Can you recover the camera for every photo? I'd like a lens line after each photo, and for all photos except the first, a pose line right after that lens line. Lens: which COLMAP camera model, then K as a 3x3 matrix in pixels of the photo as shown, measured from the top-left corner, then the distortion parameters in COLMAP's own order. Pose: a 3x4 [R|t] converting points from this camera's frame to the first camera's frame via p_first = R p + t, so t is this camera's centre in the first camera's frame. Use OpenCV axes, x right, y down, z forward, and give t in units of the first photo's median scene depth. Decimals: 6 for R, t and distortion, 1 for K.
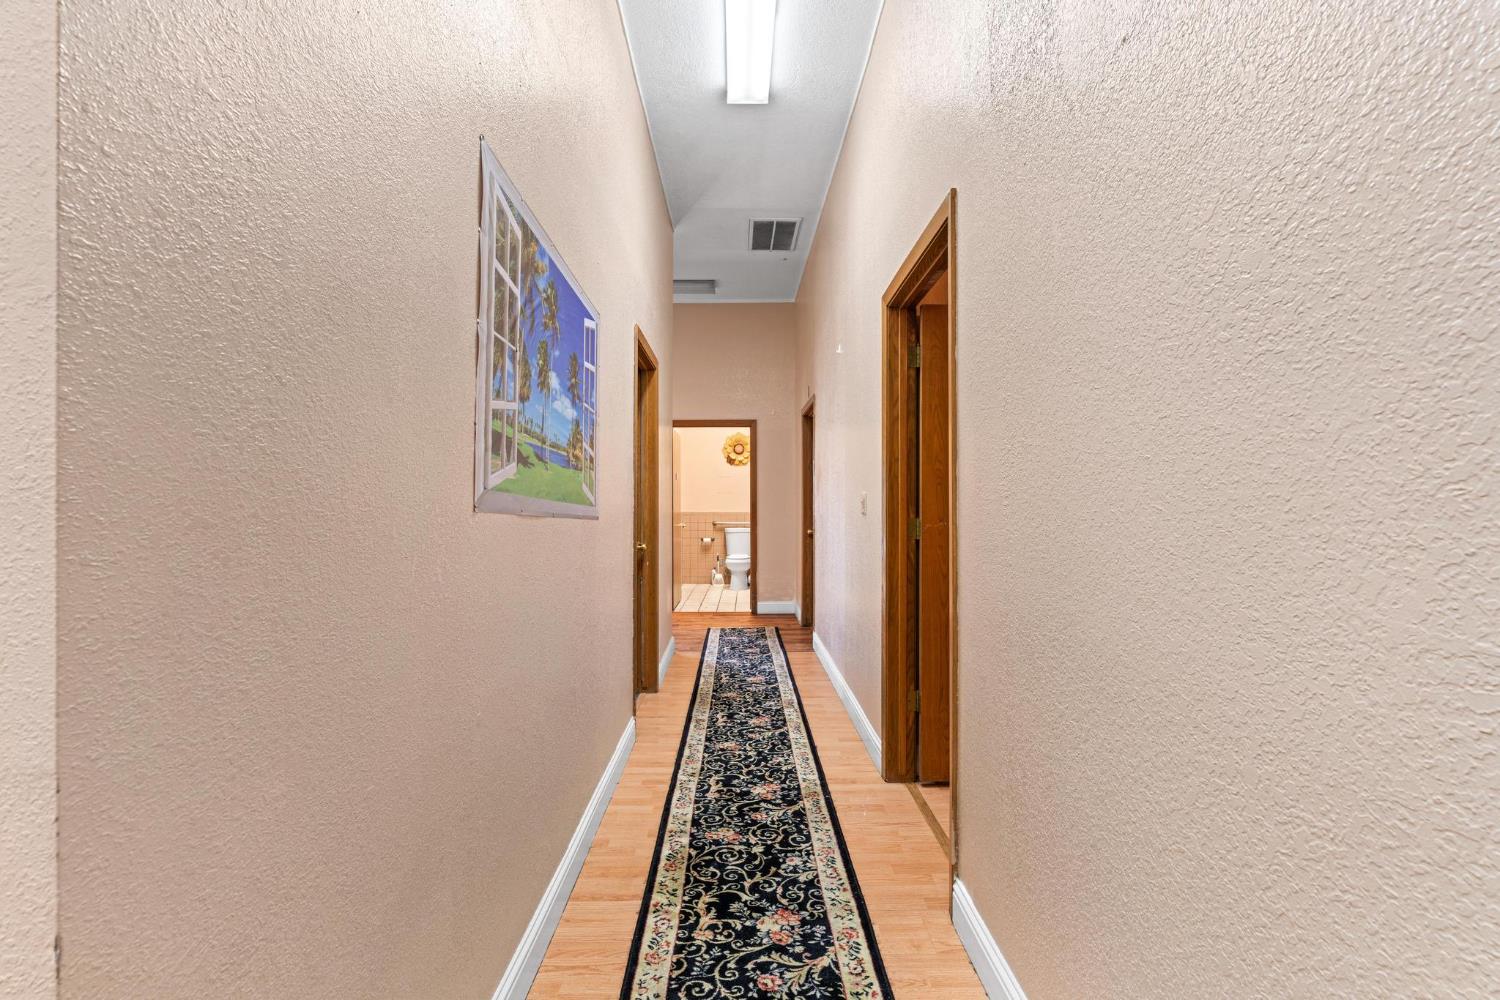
lens RADIAL K [[676.1, 0, 750.0], [0, 676.1, 500.3], [0, 0, 1]] dist [0.016231, 0.000106]
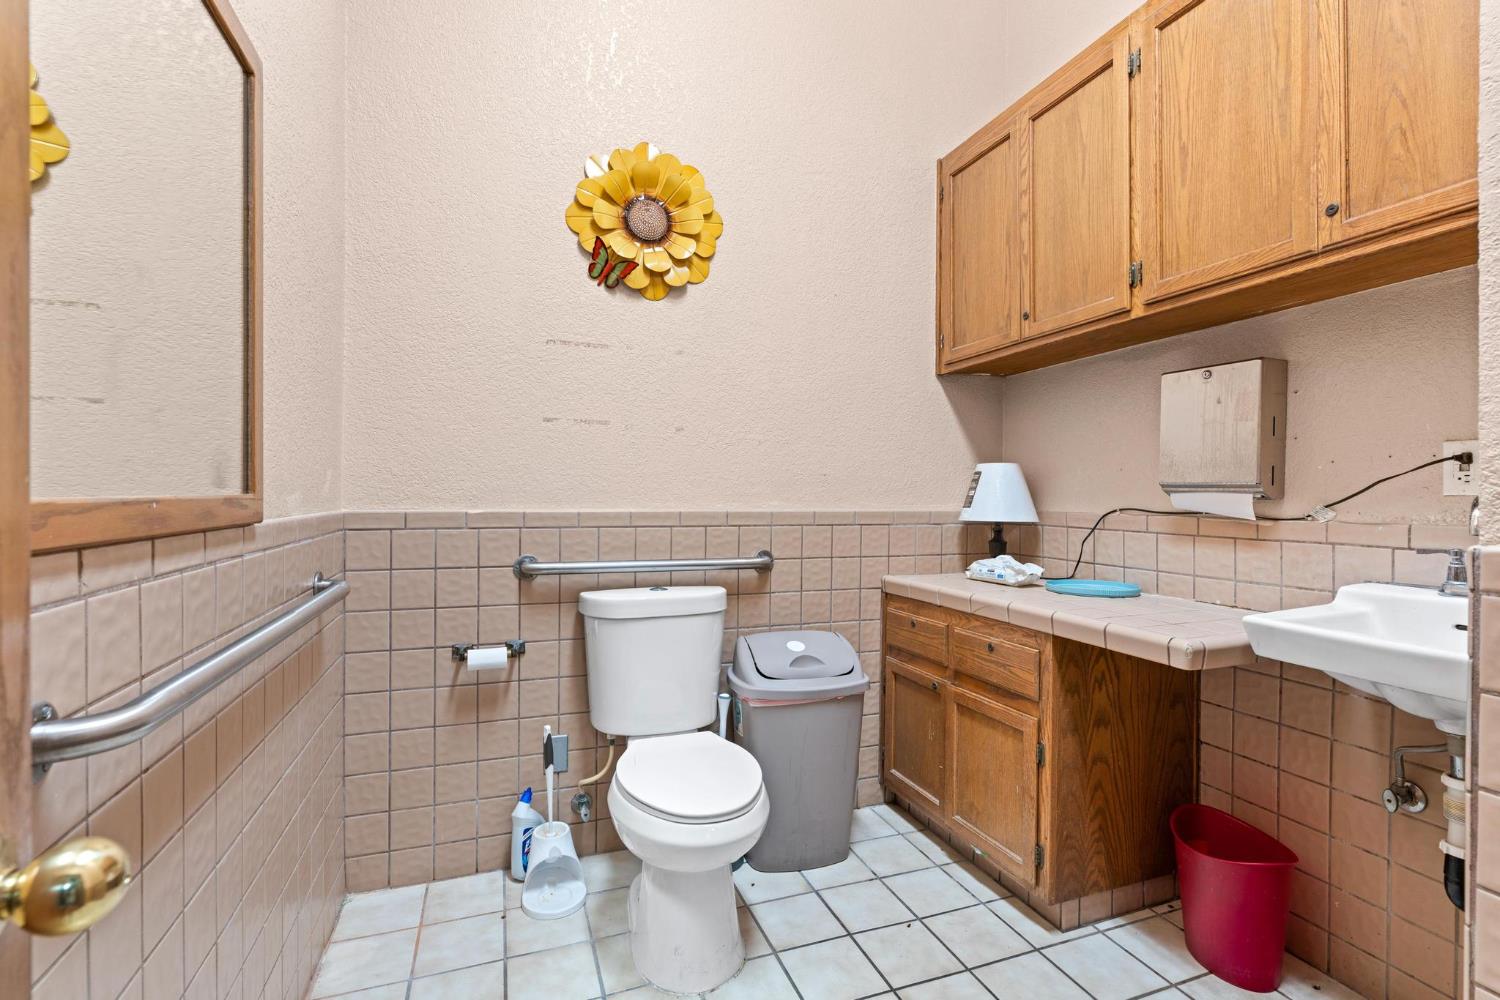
lens RADIAL K [[676.1, 0, 750.3], [0, 676.1, 499.0], [0, 0, 1]] dist [0.016231, 0.000106]
pose [[0.944890, 0.005351, 0.327345, -0.055736], [-0.010725, 0.999836, 0.014613, 0.009281], [-0.327213, -0.017319, 0.944792, 0.786982]]
